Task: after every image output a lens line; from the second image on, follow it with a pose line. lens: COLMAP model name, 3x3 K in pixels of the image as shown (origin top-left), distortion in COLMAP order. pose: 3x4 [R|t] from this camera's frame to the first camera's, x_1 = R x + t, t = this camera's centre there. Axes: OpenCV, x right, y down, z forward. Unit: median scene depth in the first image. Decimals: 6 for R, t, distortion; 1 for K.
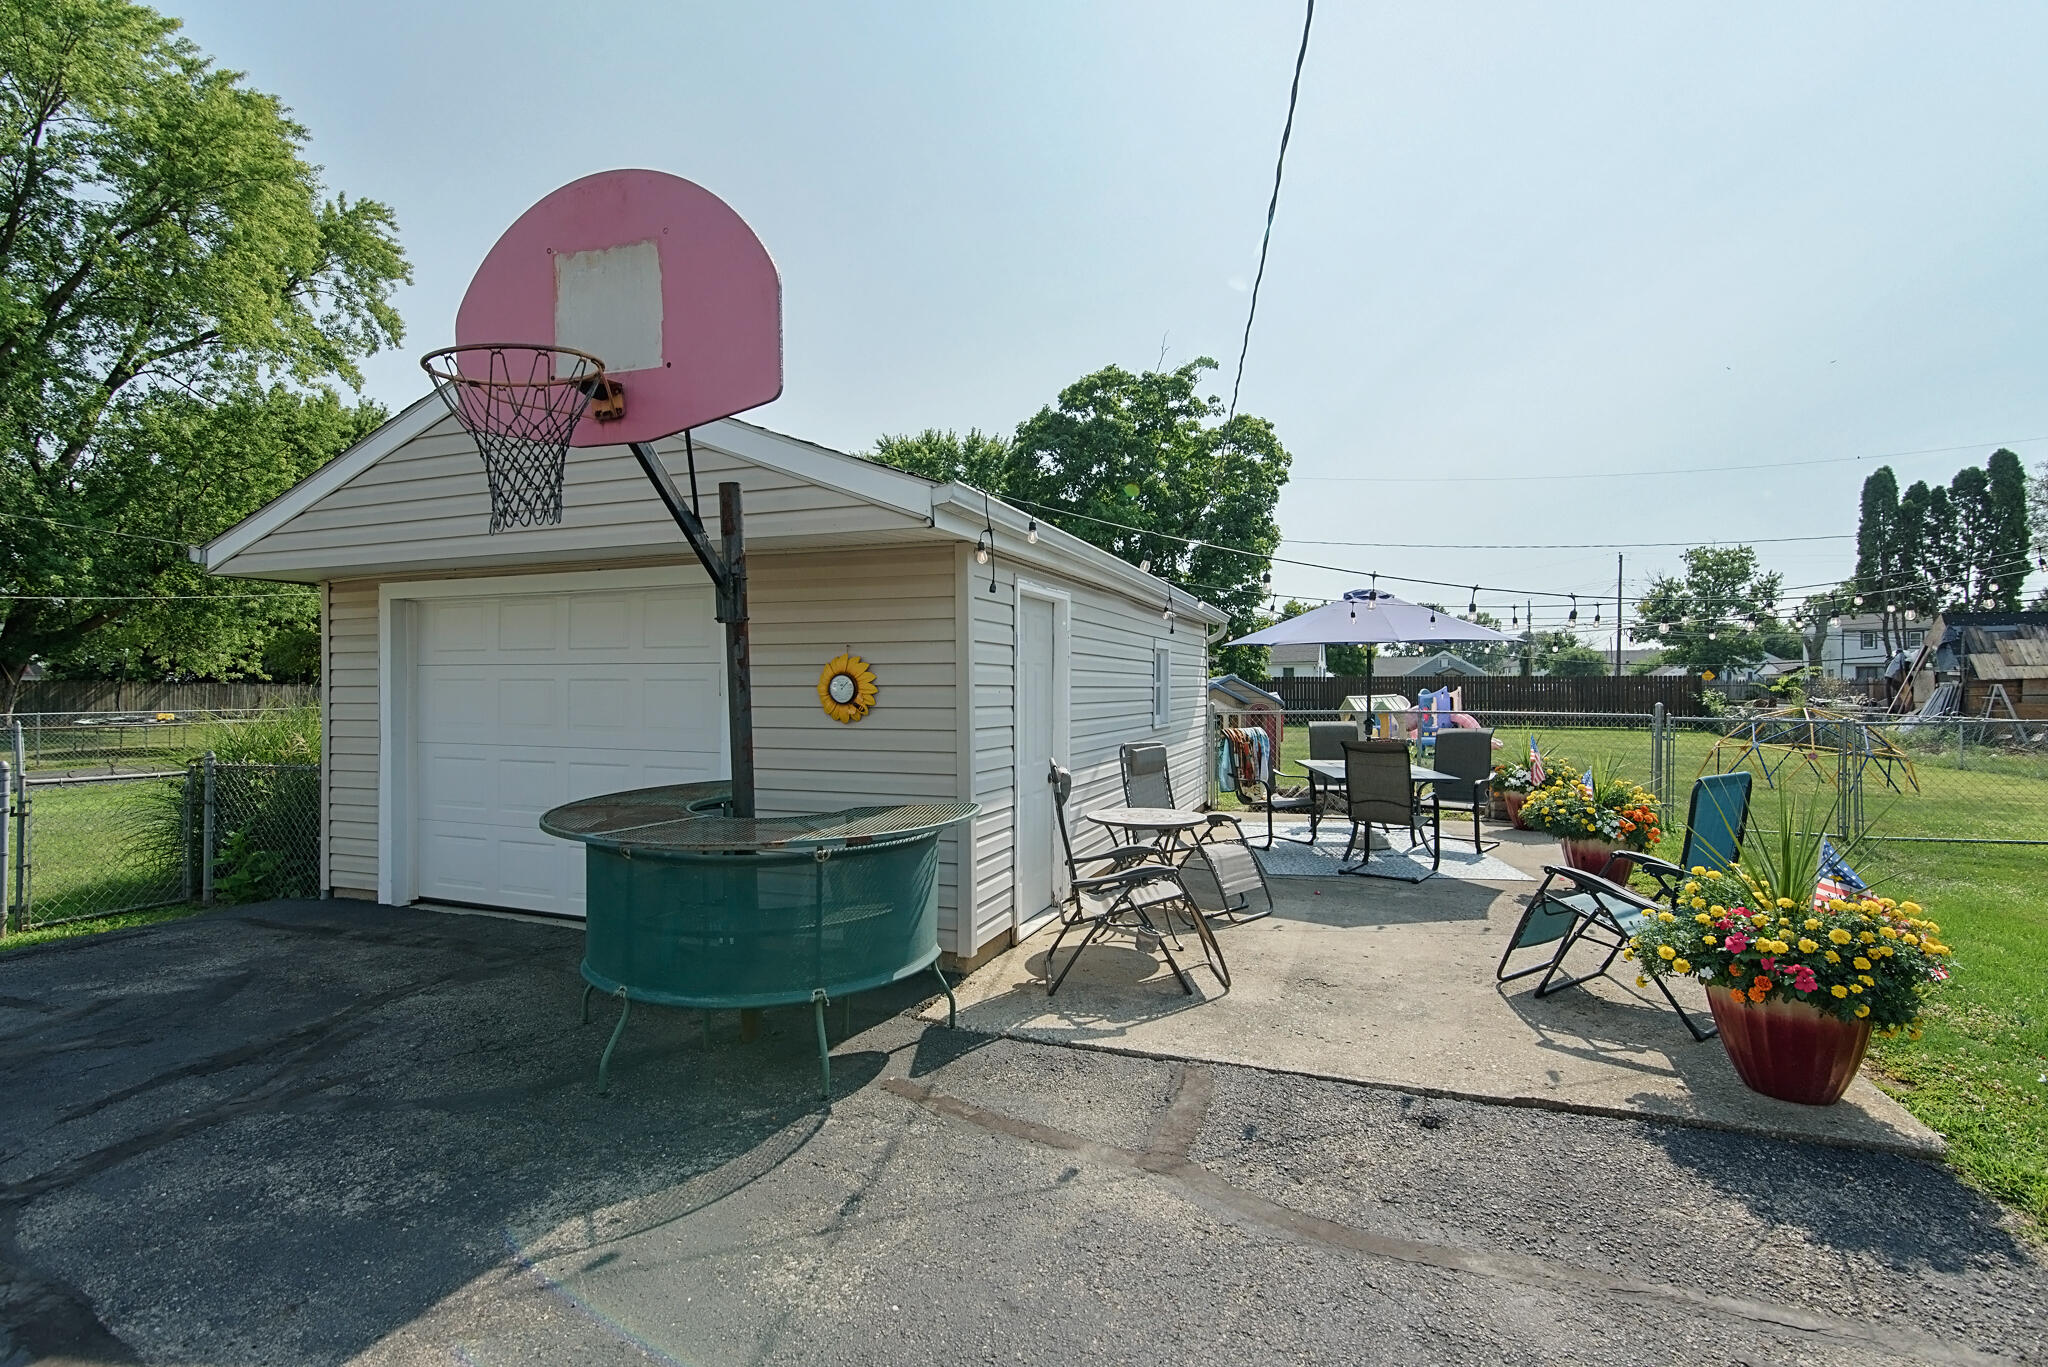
lens RADIAL K [[951.6, 0, 1014.4], [0, 951.6, 695.1], [0, 0, 1]] dist [0.009021, -0.000891]
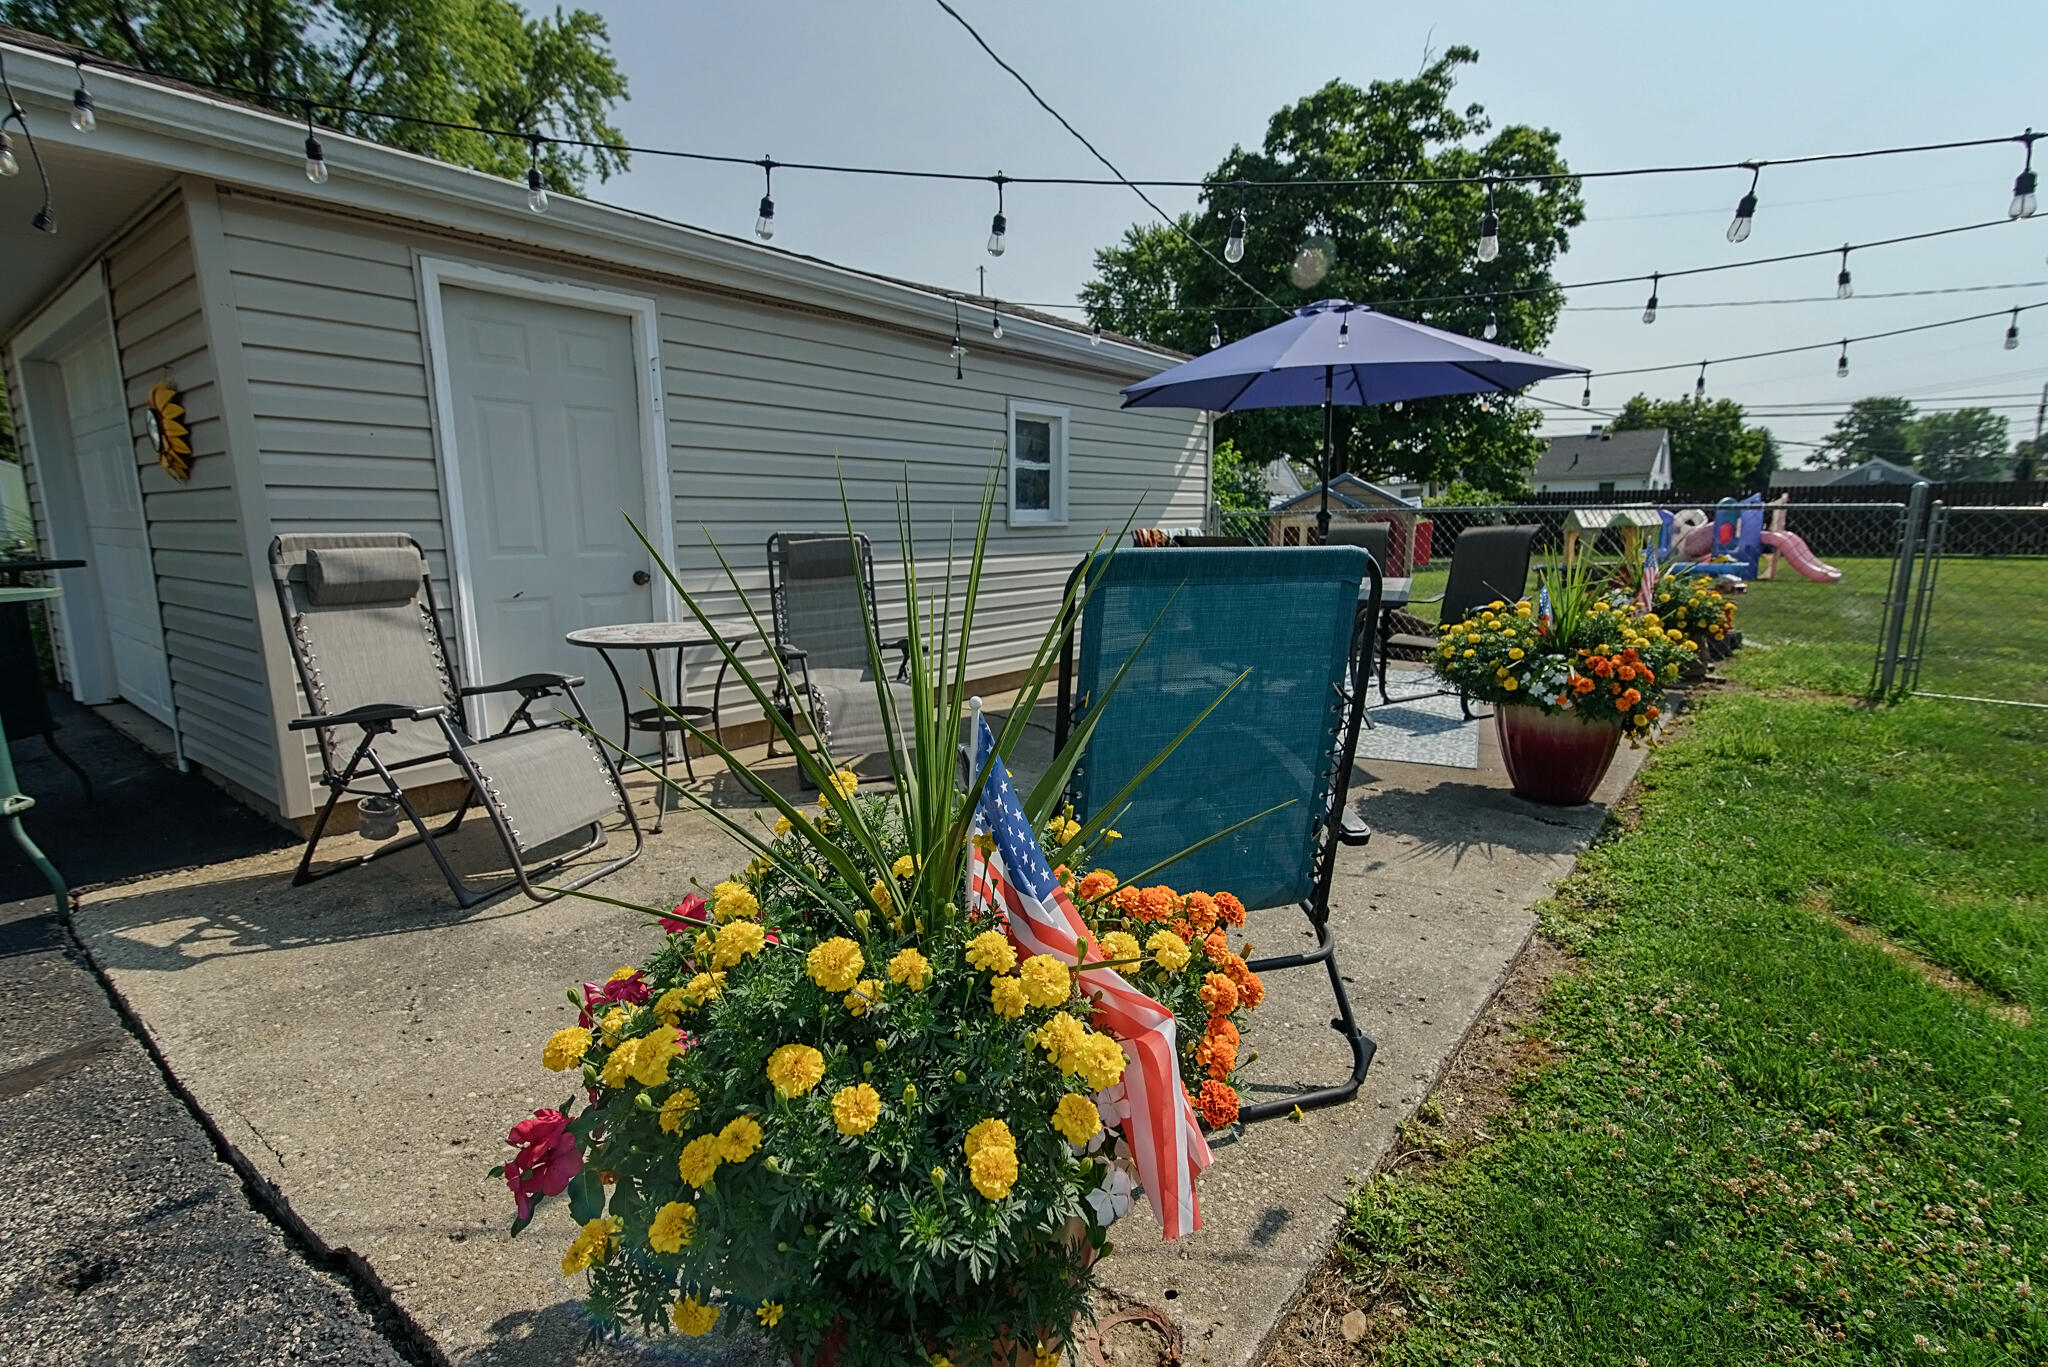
lens RADIAL K [[951.6, 0, 1013.4], [0, 951.6, 715.0], [0, 0, 1]] dist [0.009021, -0.000891]
pose [[0.950640, 0.057345, -0.304952, 0.120939], [0.003184, 0.980921, 0.194383, 0.011256], [0.310281, -0.185759, 0.932319, 0.092297]]
